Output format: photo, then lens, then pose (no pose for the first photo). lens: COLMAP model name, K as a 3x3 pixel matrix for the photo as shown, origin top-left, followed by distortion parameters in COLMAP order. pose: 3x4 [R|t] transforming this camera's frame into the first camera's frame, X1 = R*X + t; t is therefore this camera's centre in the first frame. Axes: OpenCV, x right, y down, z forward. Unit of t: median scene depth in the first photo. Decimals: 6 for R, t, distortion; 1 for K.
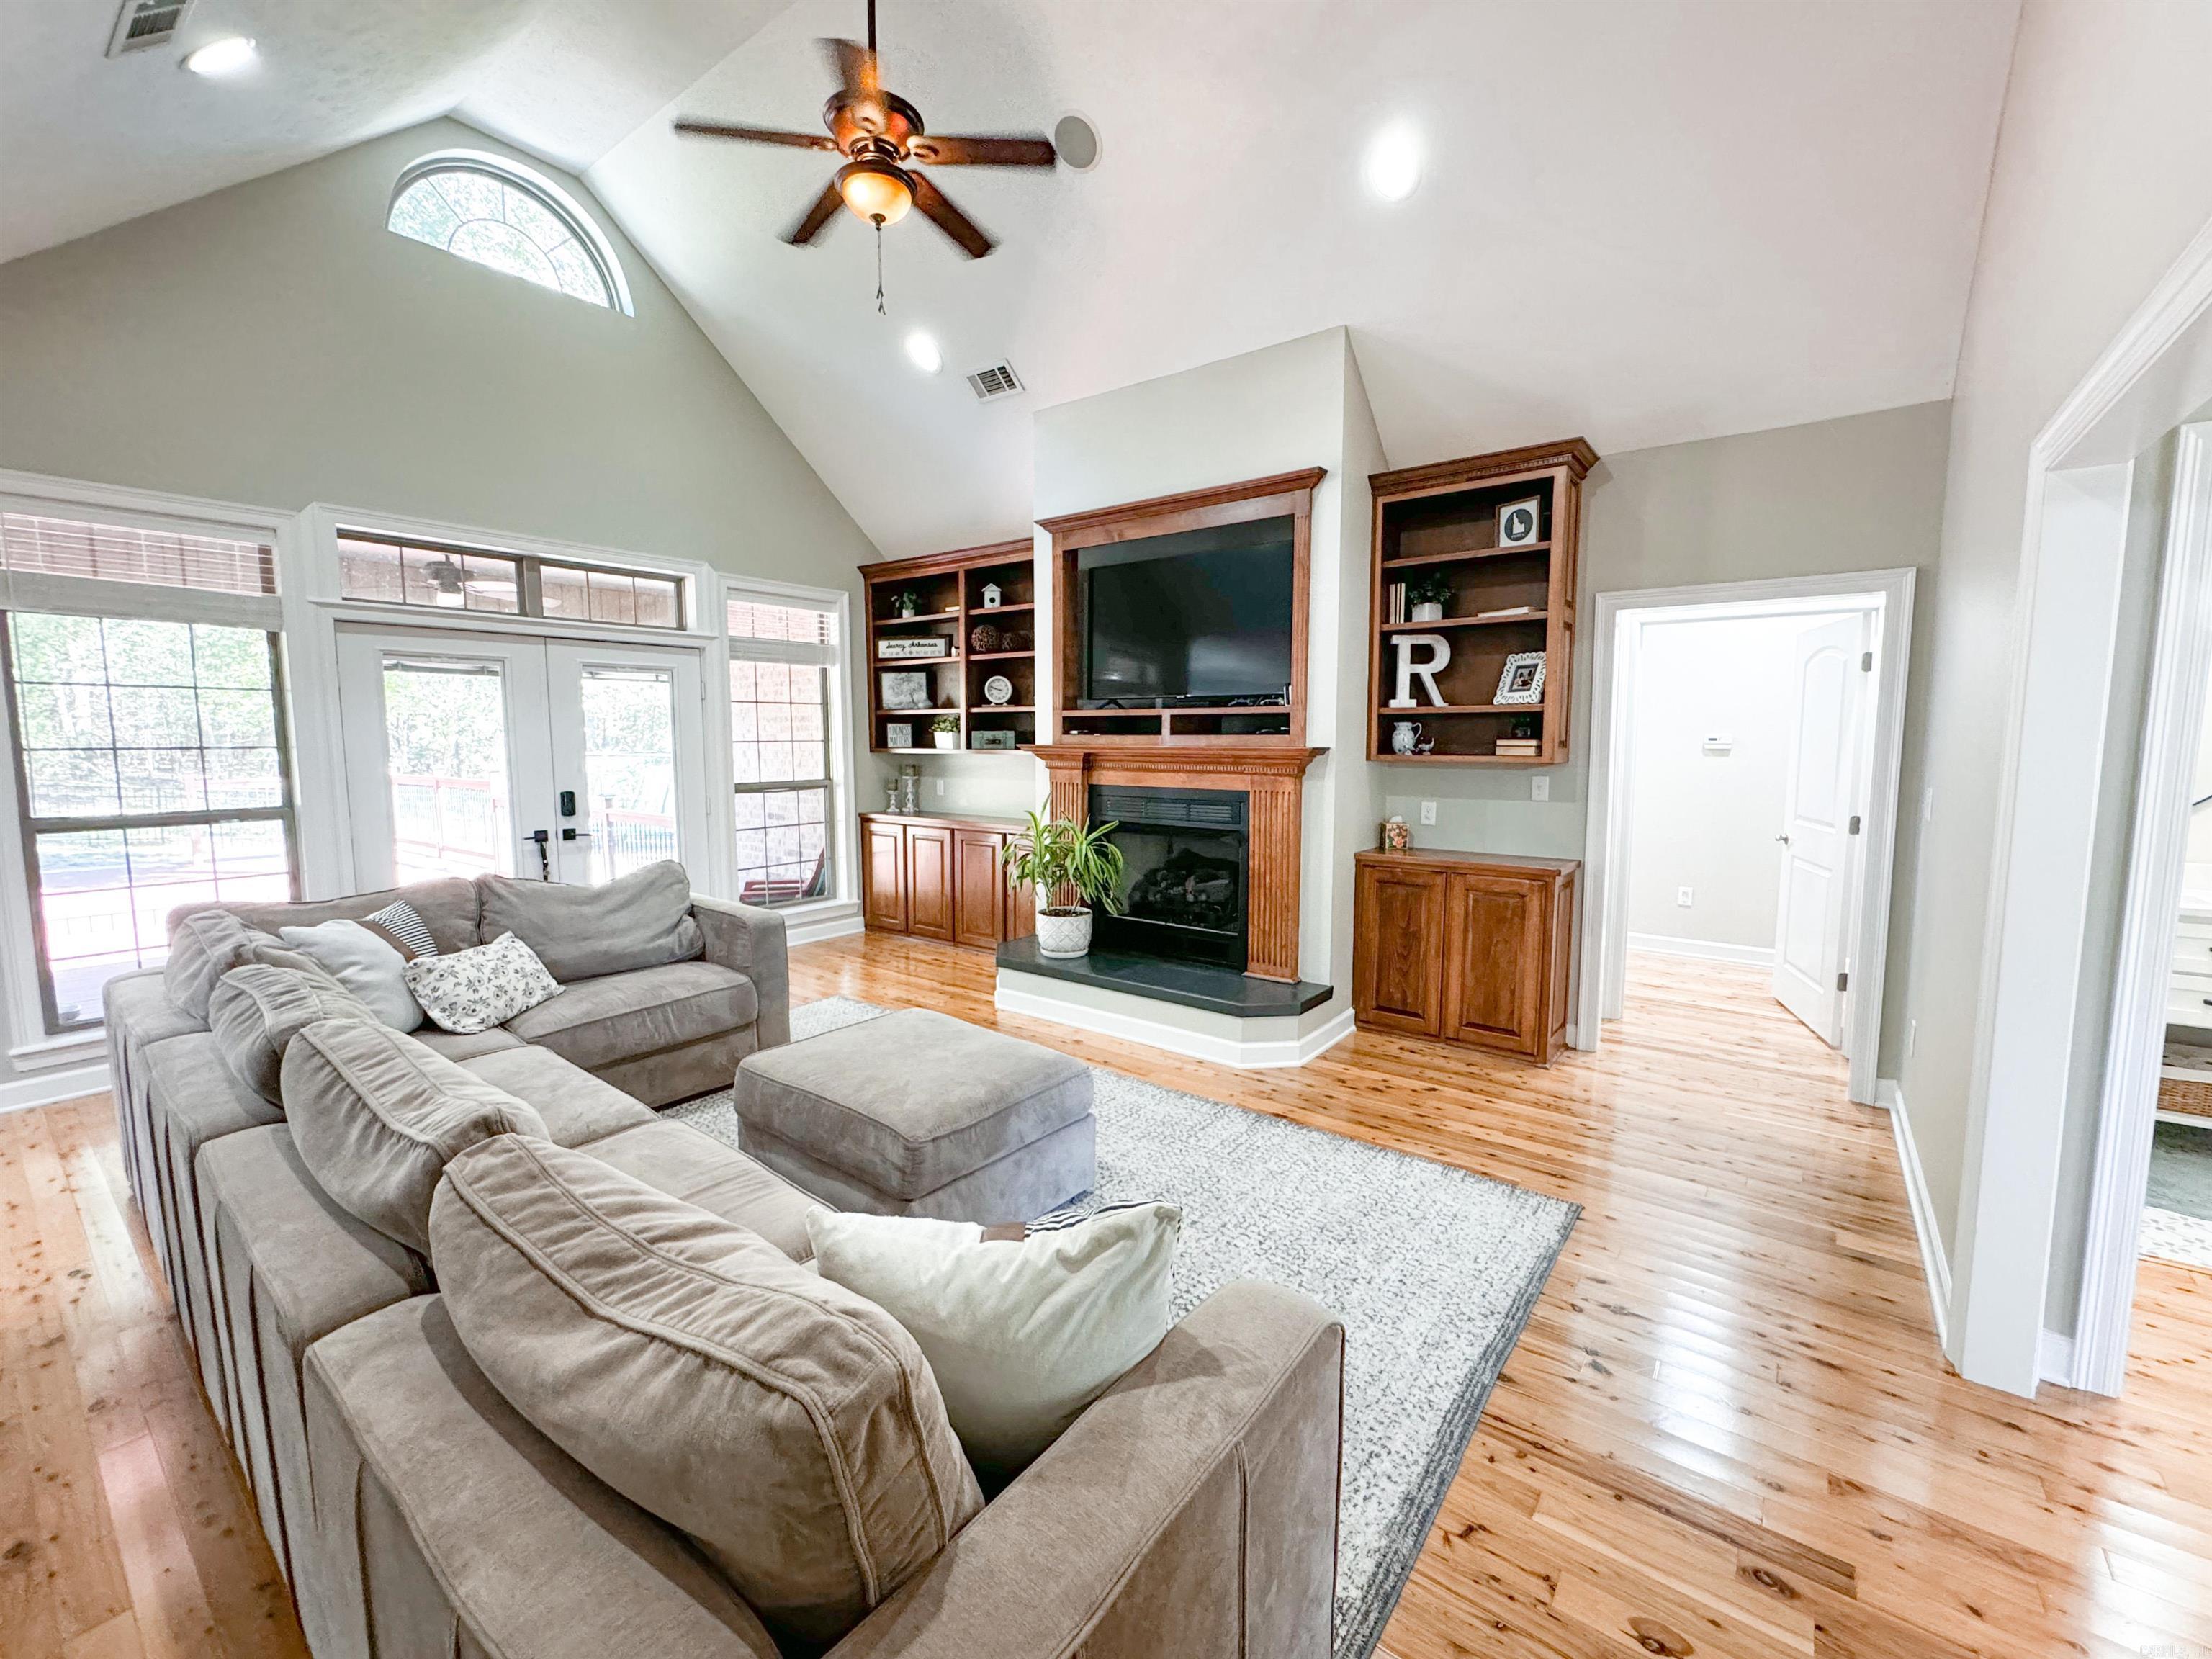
lens RADIAL K [[917.1, 0, 1101.9], [0, 917.1, 823.8], [0, 0, 1]] dist [-0.002953, 0.000302]
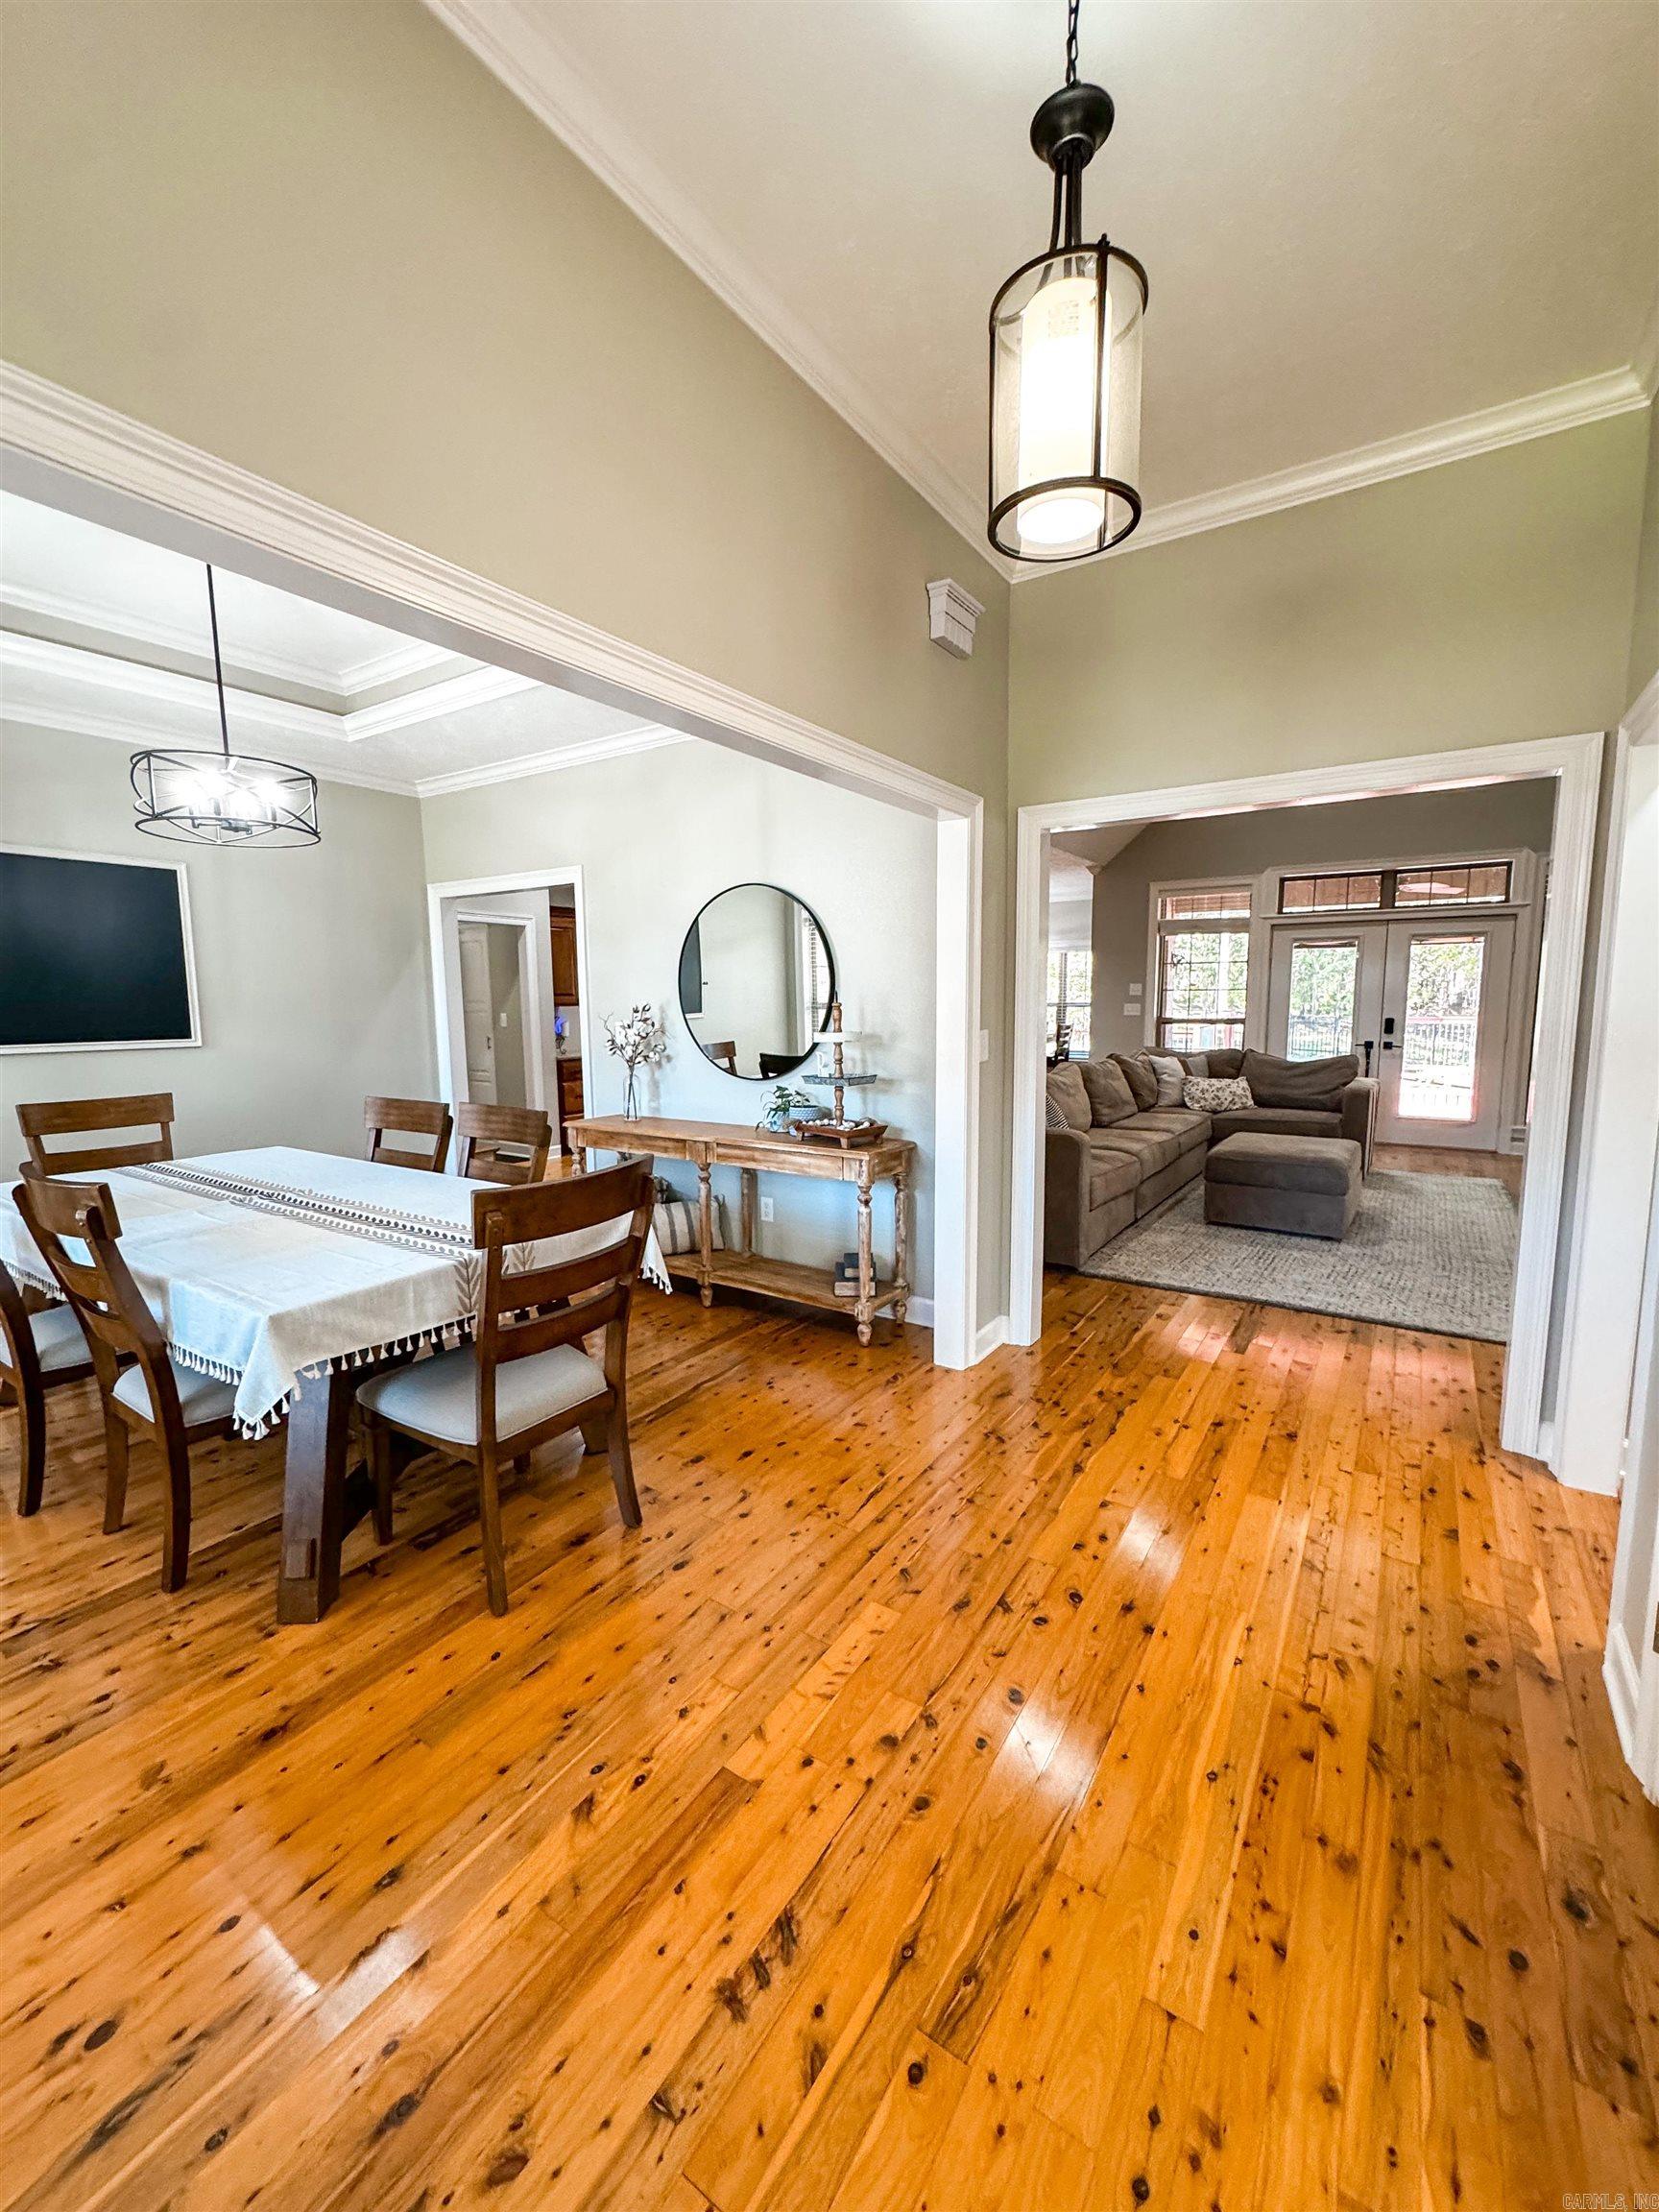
lens RADIAL K [[883.1, 0, 835.7], [0, 883.1, 1101.3], [0, 0, 1]] dist [-0.000206, 0.000070]
pose [[0.075084, 0.120235, -0.989902, 0.997663], [-0.089553, 0.989506, 0.113394, 0.022367], [0.993148, 0.080134, 0.085063, -0.071245]]
